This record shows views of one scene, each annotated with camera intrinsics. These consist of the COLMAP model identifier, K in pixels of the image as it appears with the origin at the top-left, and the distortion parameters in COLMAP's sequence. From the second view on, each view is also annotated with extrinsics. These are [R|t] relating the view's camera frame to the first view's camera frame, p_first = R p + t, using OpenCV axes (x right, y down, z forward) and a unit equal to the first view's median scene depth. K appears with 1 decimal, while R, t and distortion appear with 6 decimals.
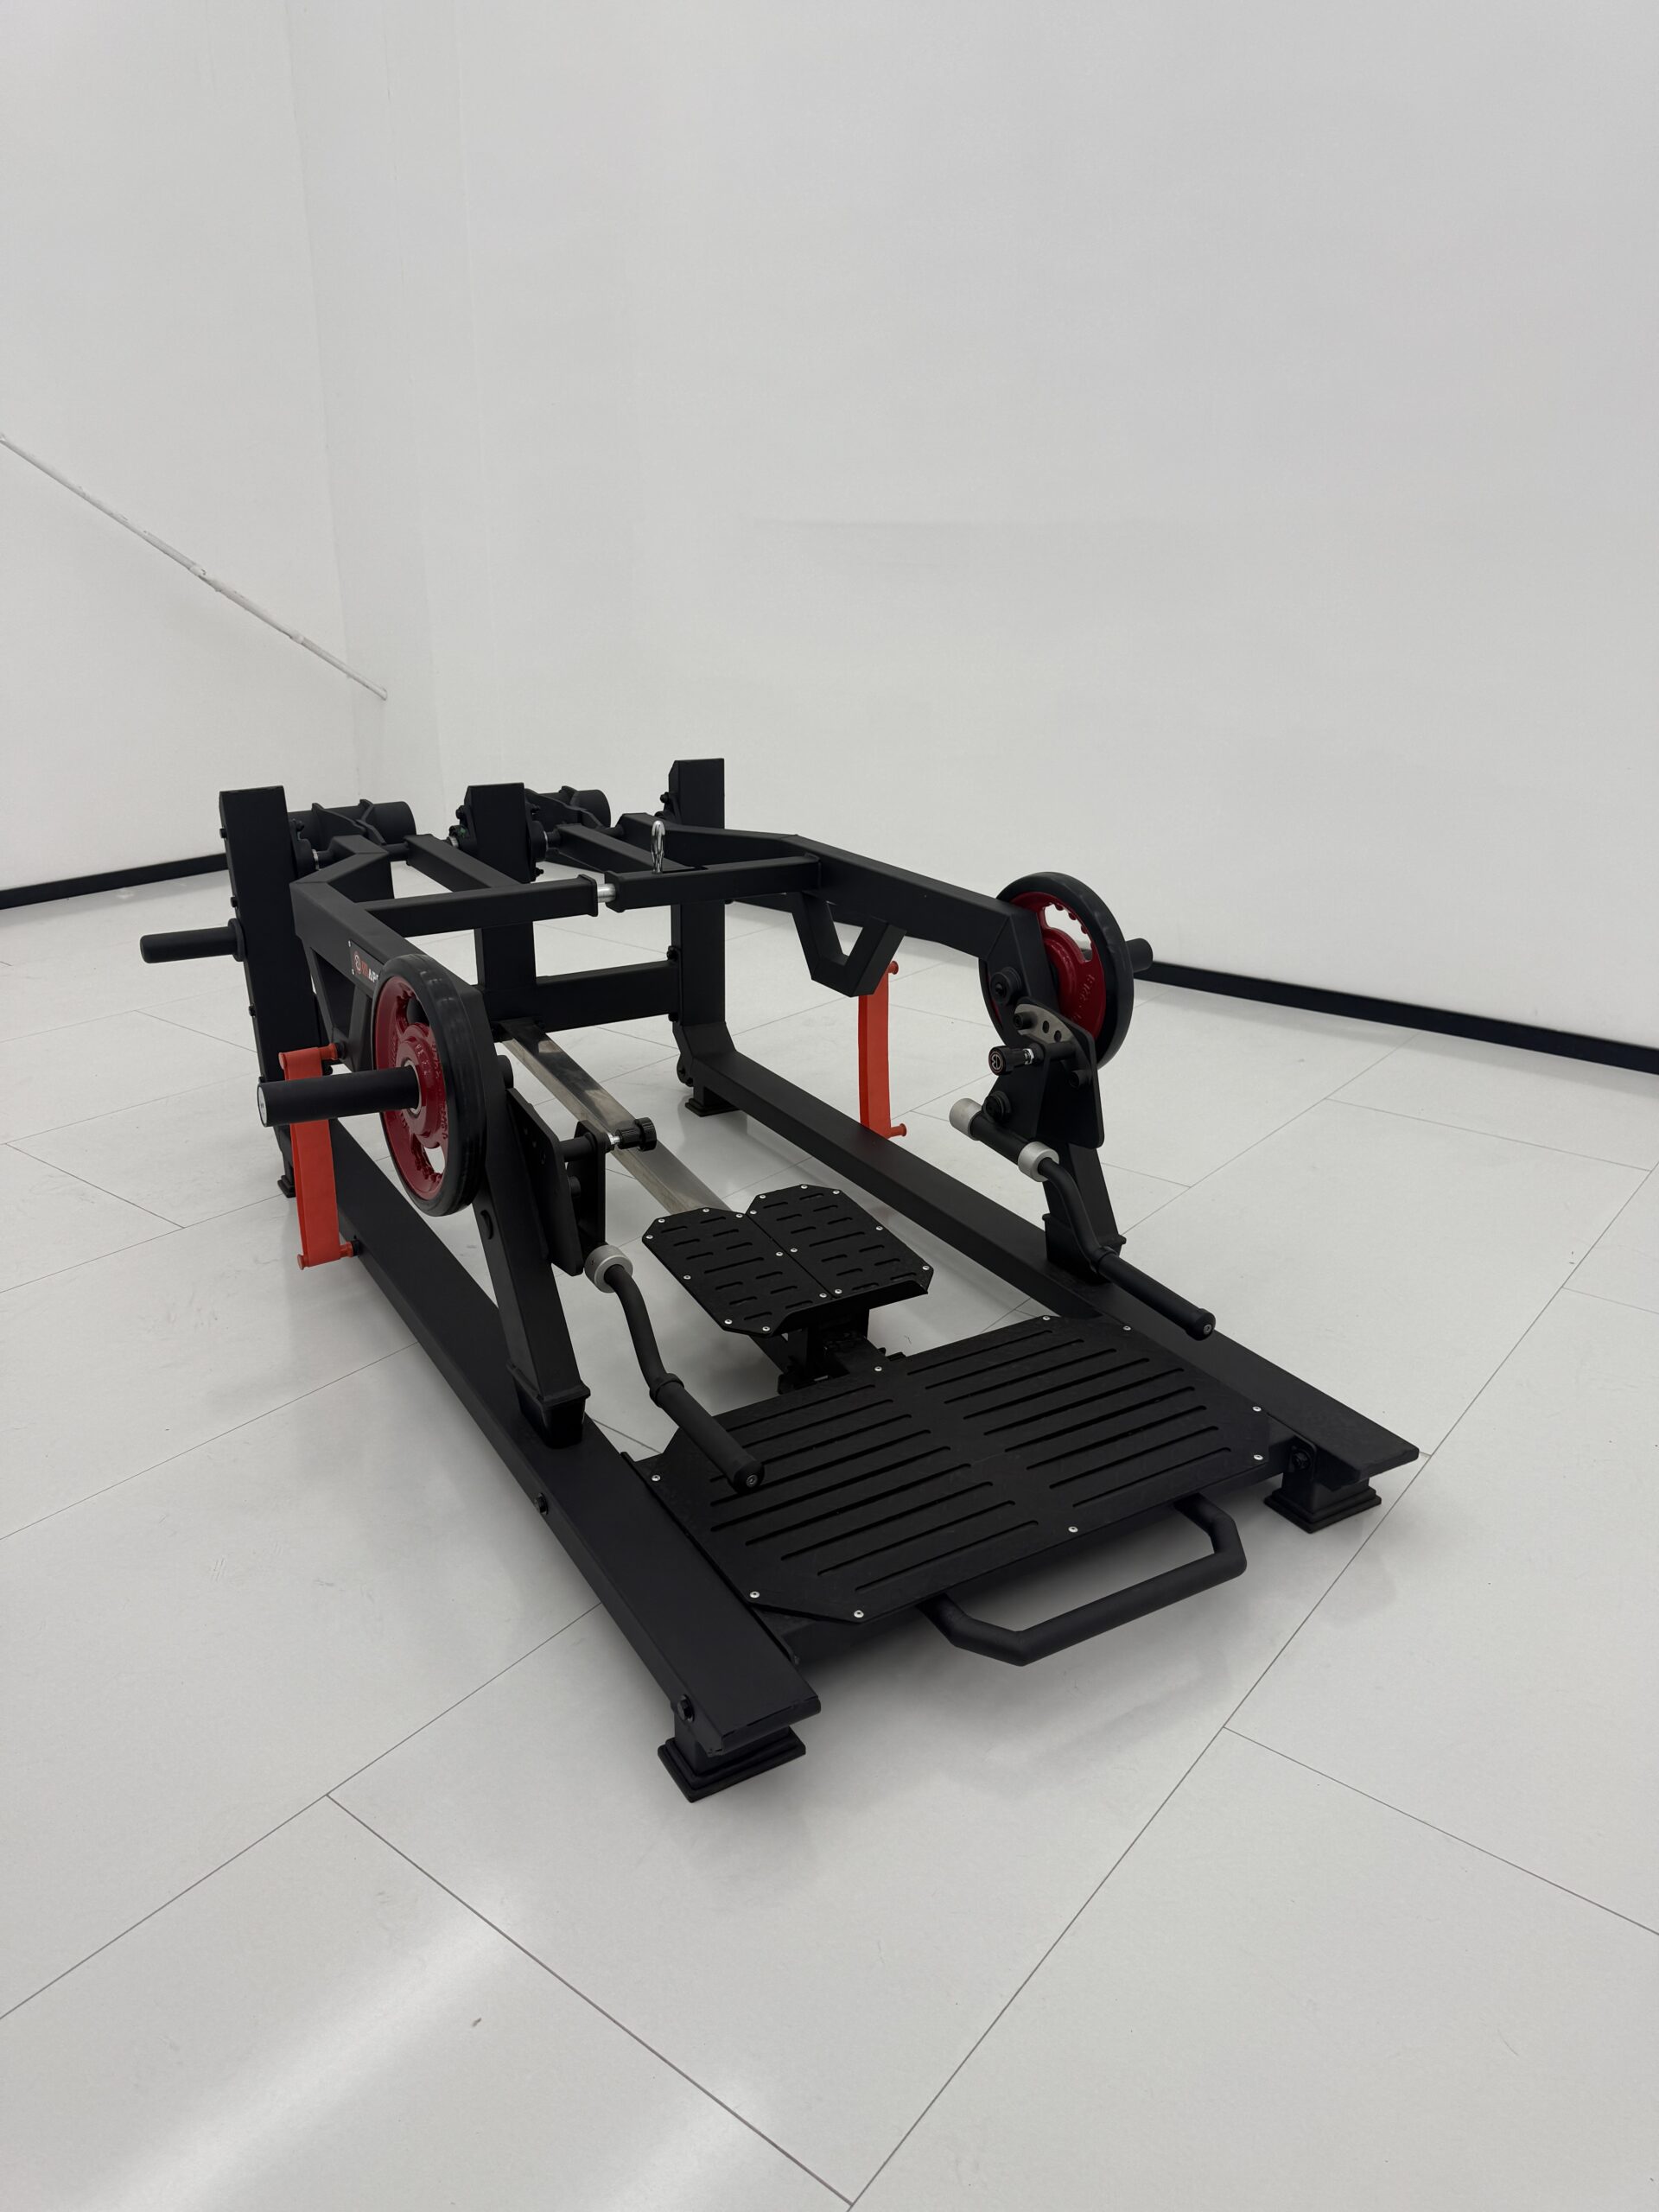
lens RADIAL K [[1584.4, 0, 828.1], [0, 1584.4, 1089.7], [0, 0, 1]] dist [0.066687, -0.060768]
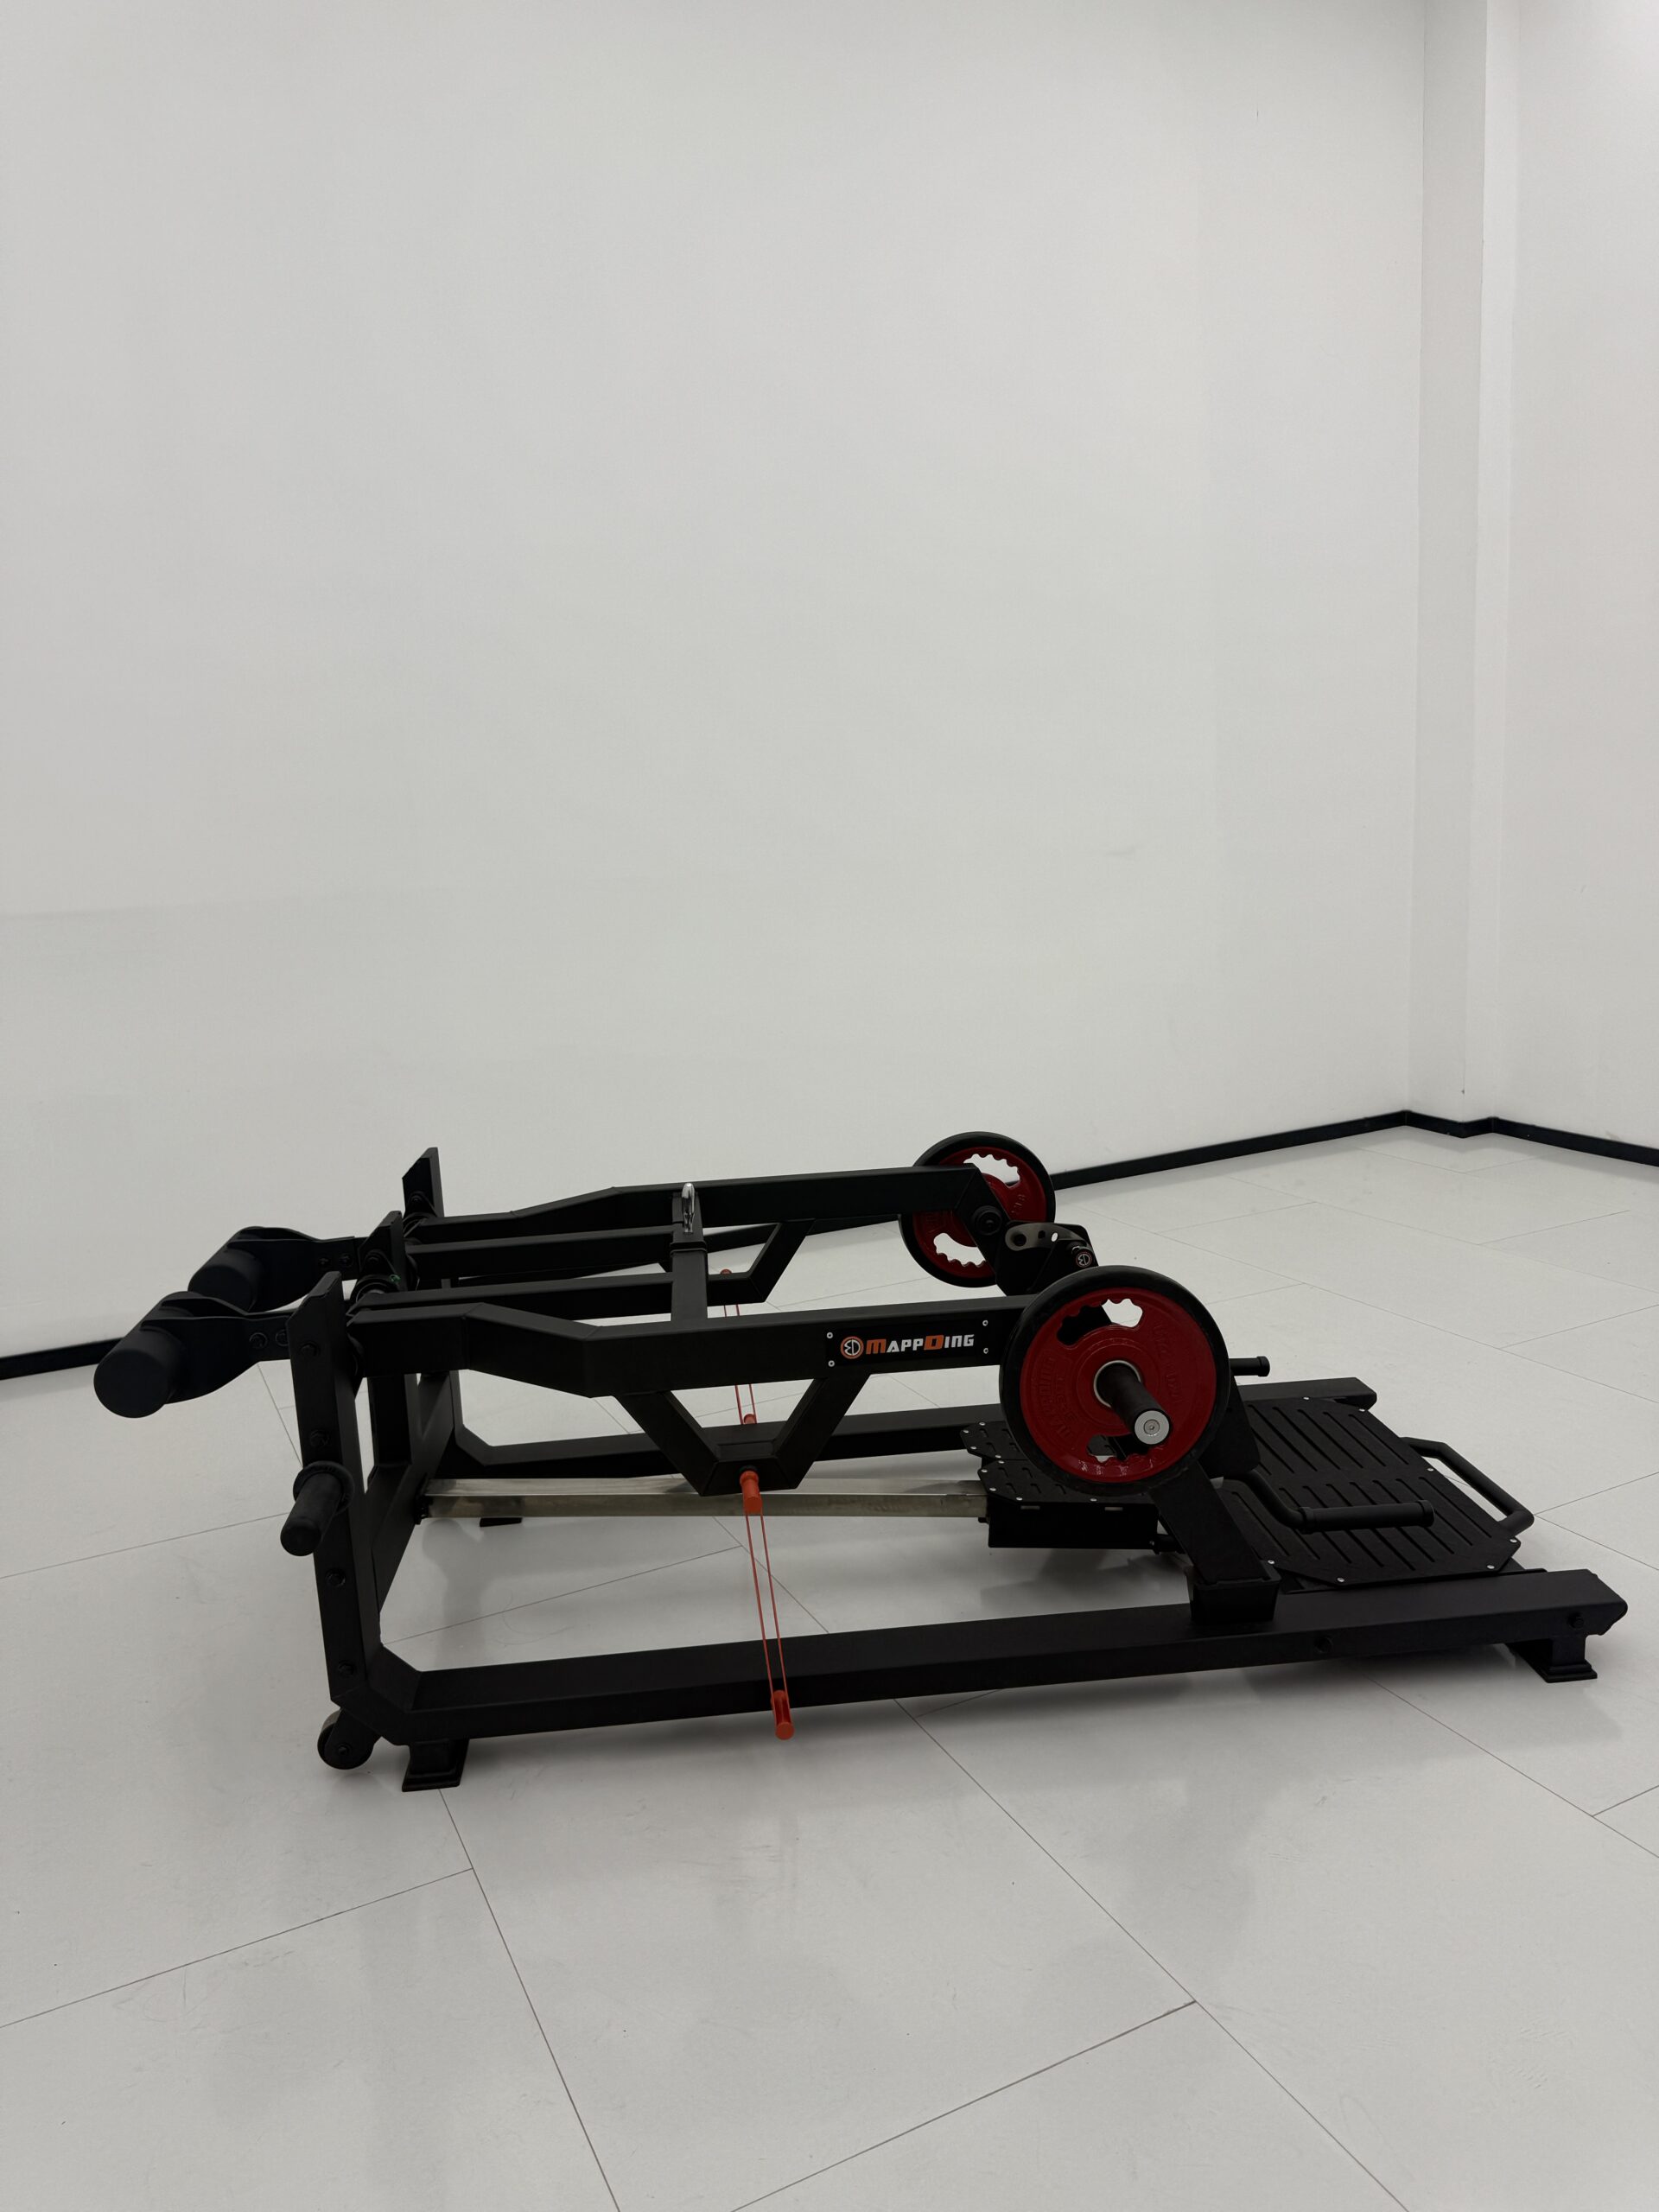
lens RADIAL K [[1584.4, 0, 836.1], [0, 1584.4, 1112.9], [0, 0, 1]] dist [0.066687, -0.060768]
pose [[0.416857, -0.195530, 0.887693, -1.087206], [0.349173, 0.936106, 0.042223, -0.249949], [-0.839231, 0.292358, 0.458496, 0.496306]]
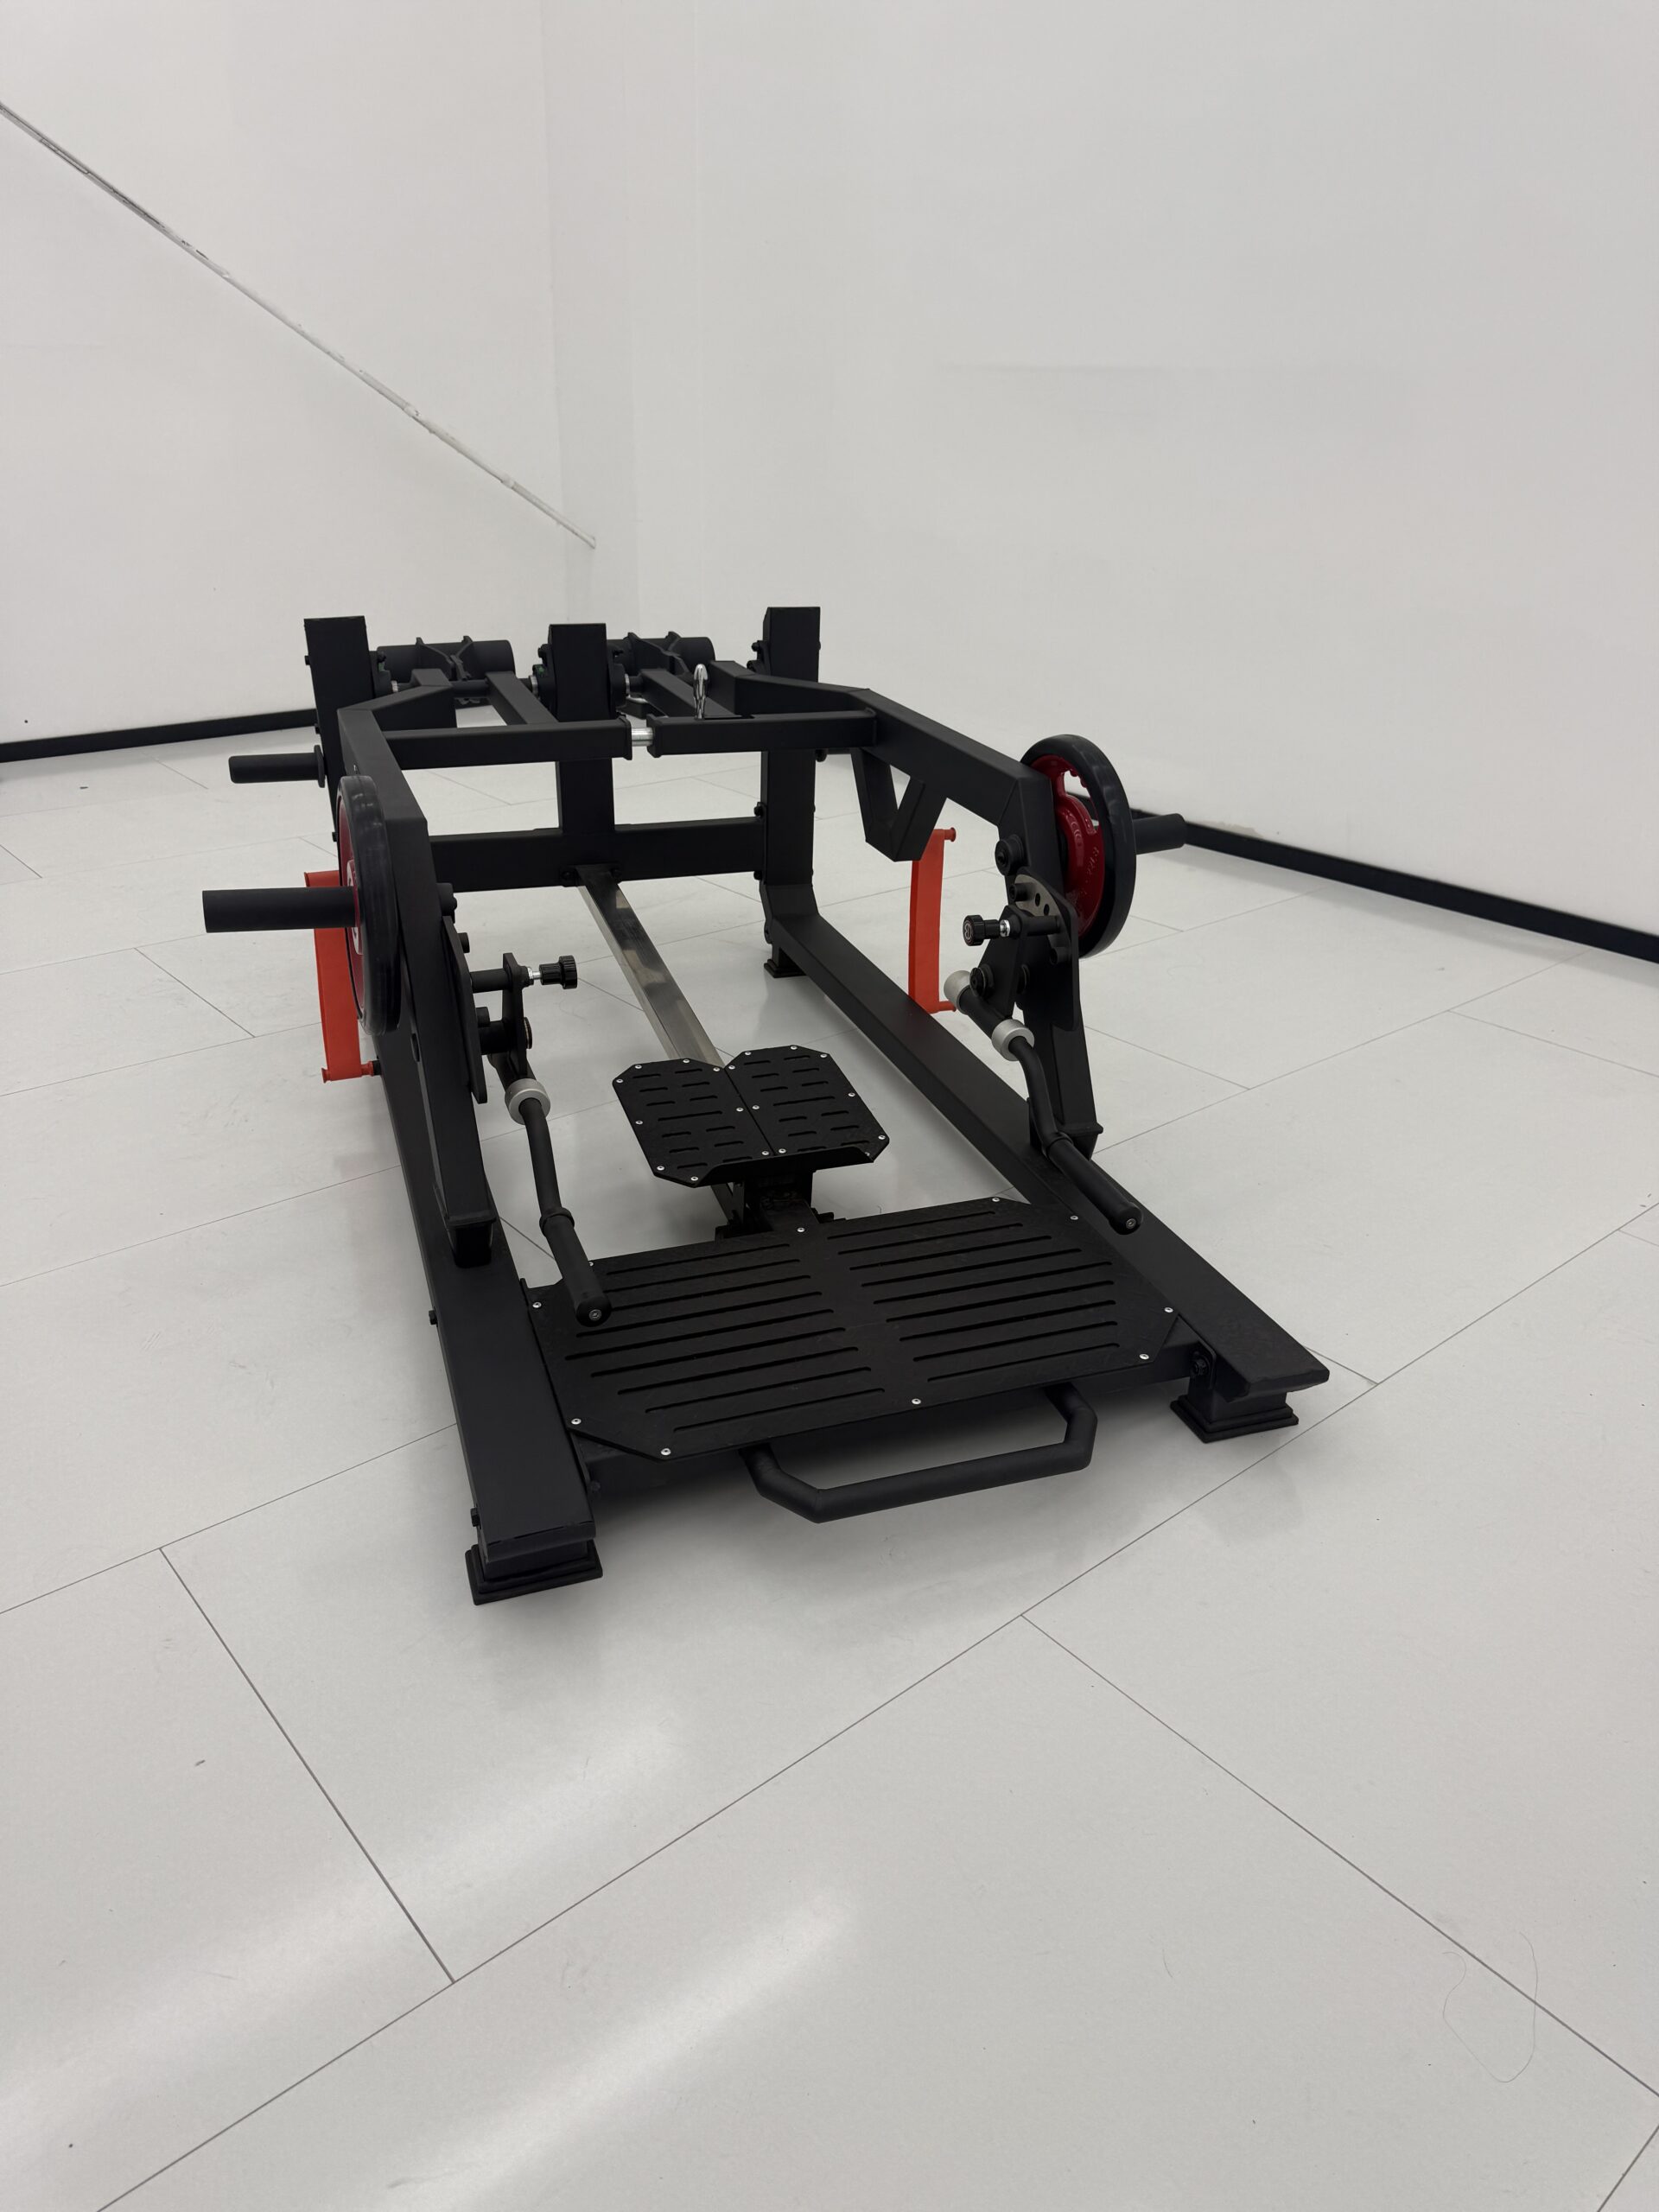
lens RADIAL K [[1584.4, 0, 826.8], [0, 1584.4, 1116.8], [0, 0, 1]] dist [0.066687, -0.060768]
pose [[0.978859, 0.093768, -0.181779, 0.196593], [-0.077386, 0.992444, 0.095221, 0.009075], [0.189334, -0.079141, 0.978718, 0.033341]]
